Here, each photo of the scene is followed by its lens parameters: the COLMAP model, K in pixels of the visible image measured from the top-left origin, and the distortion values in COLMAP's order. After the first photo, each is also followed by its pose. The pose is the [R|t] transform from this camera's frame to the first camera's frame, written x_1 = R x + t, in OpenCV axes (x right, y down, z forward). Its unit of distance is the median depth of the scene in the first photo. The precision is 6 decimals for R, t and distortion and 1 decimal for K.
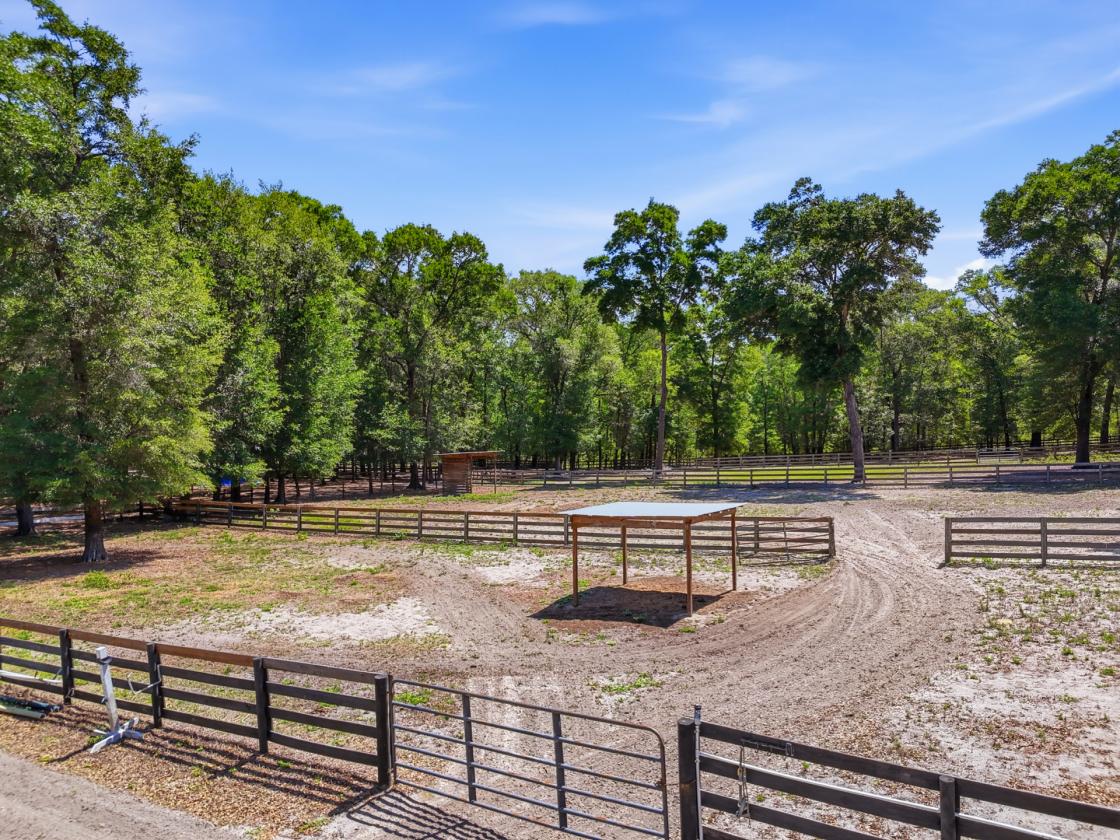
lens RADIAL K [[784.4, 0, 560.0], [0, 784.4, 420.0], [0, 0, 1]] dist [0.002486, -0.001331]
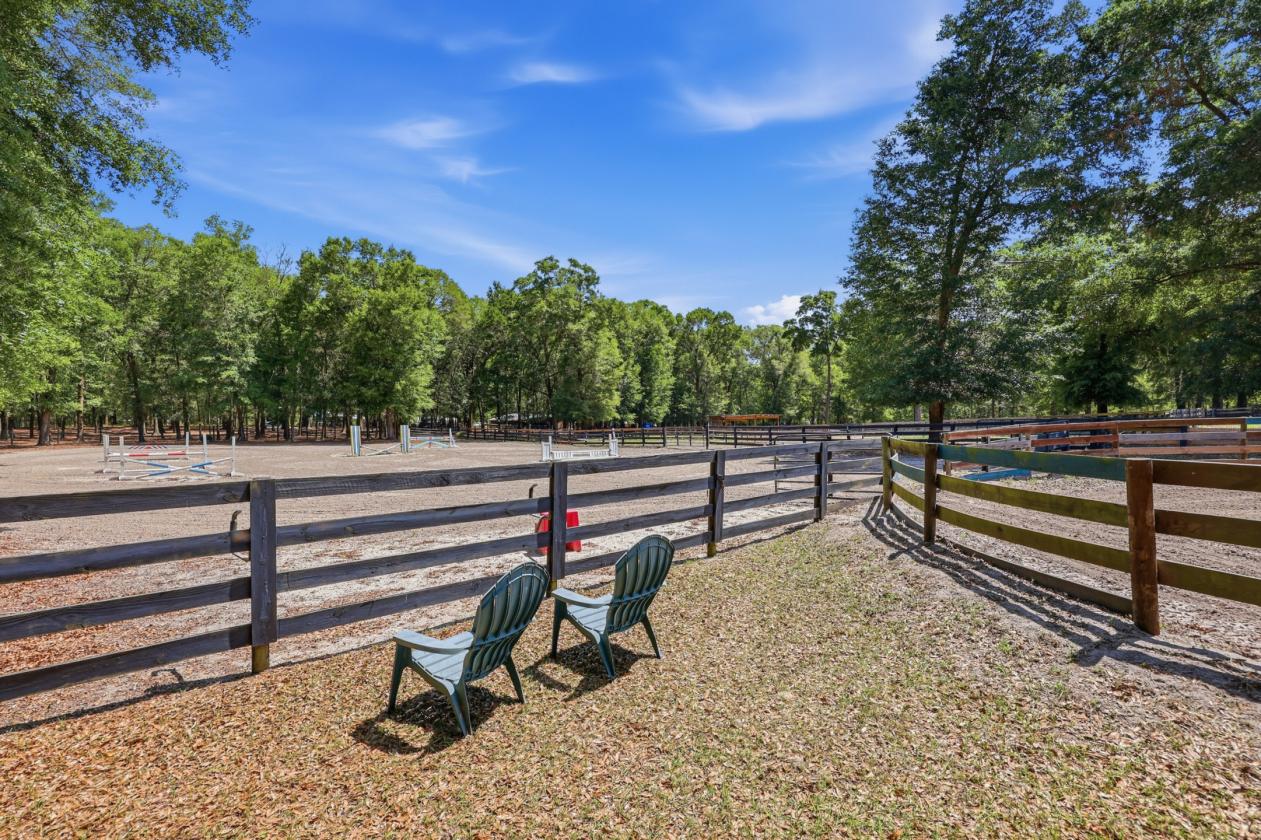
lens RADIAL K [[530.7, 0, 630.5], [0, 530.7, 420.0], [0, 0, 1]] dist [0.000365, 0.000006]
pose [[0.940292, 0.016962, -0.339947, 0.149919], [-0.011920, 0.999786, 0.016914, 0.035147], [0.340161, -0.011851, 0.940293, -0.479438]]
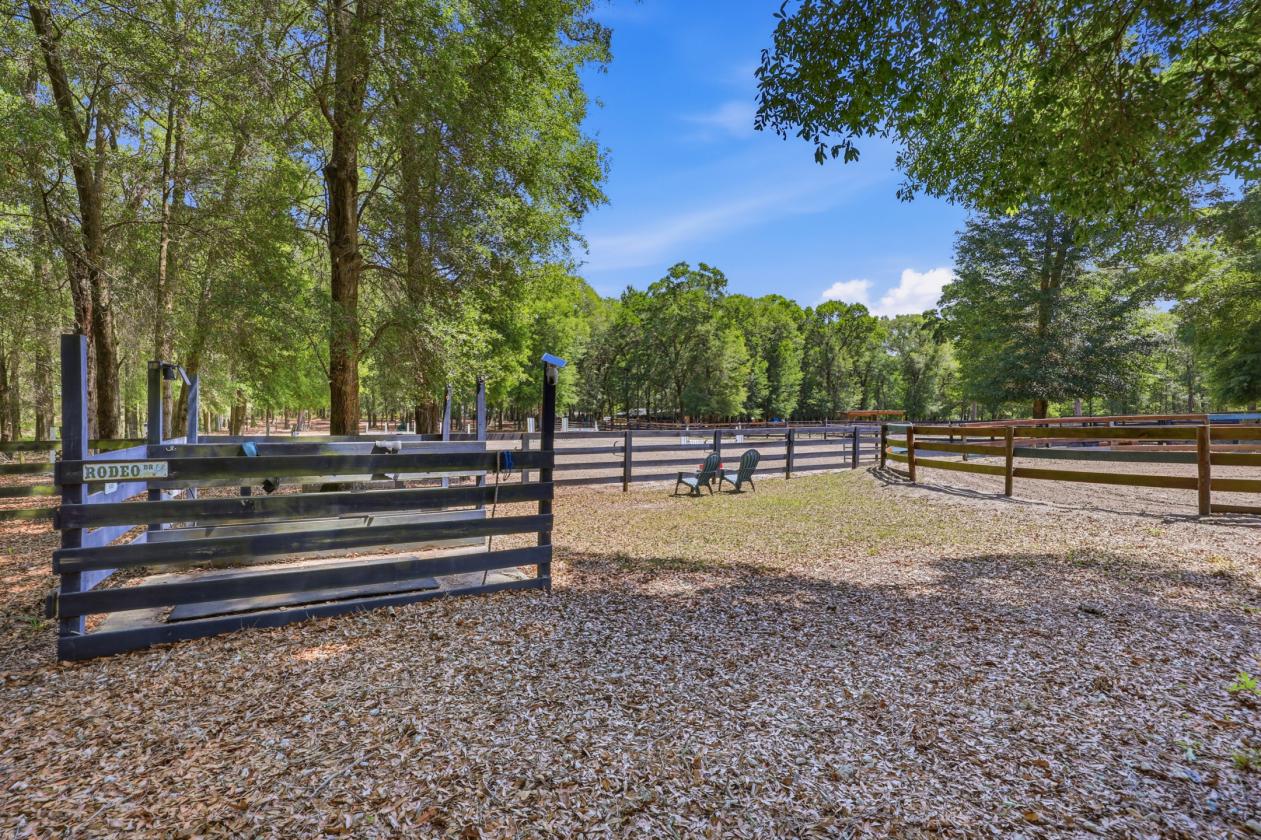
lens RADIAL K [[570.6, 0, 630.5], [0, 570.6, 420.0], [0, 0, 1]] dist [-0.020495, -0.000069]
pose [[0.842158, 0.027773, -0.538515, 0.211404], [-0.014699, 0.999484, 0.028561, 0.033212], [0.539031, -0.016137, 0.842132, -0.633293]]
